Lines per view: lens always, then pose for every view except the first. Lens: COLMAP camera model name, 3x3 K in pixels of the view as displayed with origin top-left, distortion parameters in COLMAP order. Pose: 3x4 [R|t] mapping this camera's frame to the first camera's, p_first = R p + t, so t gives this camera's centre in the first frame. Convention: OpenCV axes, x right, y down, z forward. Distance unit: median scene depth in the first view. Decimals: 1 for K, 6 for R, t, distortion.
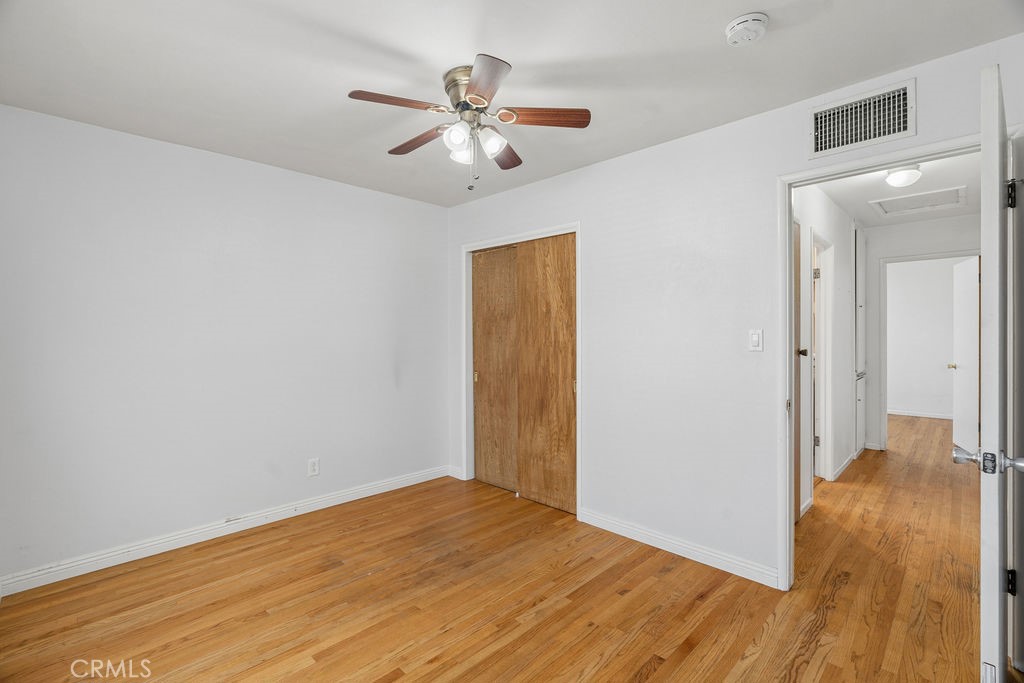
lens RADIAL K [[463.0, 0, 509.8], [0, 463.0, 336.8], [0, 0, 1]] dist [-0.011605, -0.000010]
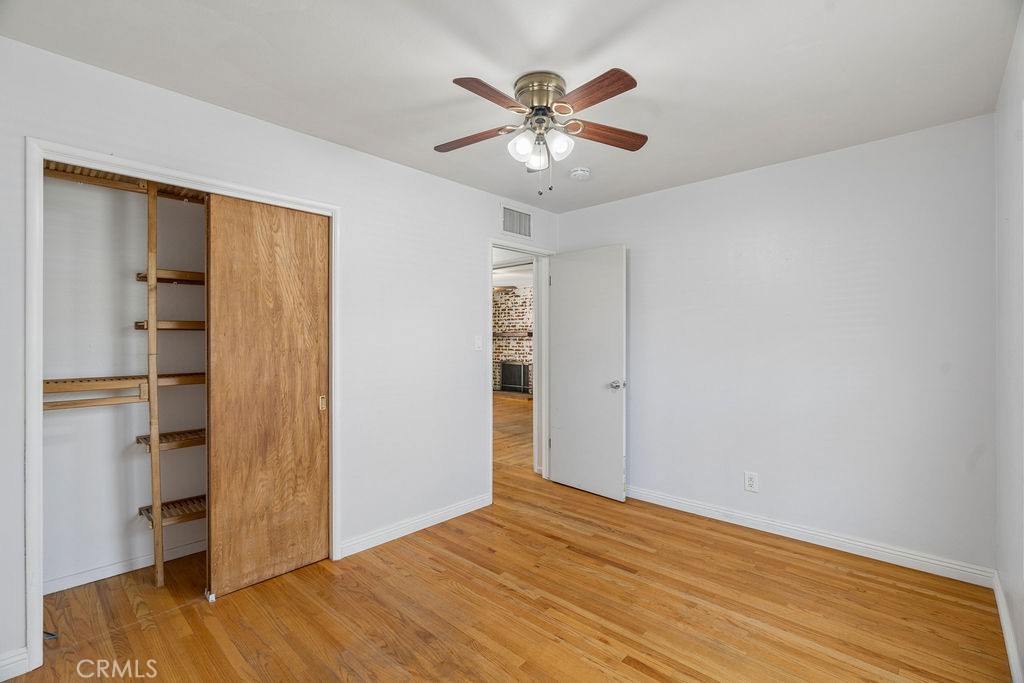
lens RADIAL K [[463.0, 0, 509.8], [0, 463.0, 336.8], [0, 0, 1]] dist [-0.011605, -0.000010]
pose [[-0.029040, 0.006375, 0.999558, -0.681229], [0.007520, 0.999953, -0.006159, -0.002324], [-0.999550, 0.007338, -0.029086, 0.683670]]
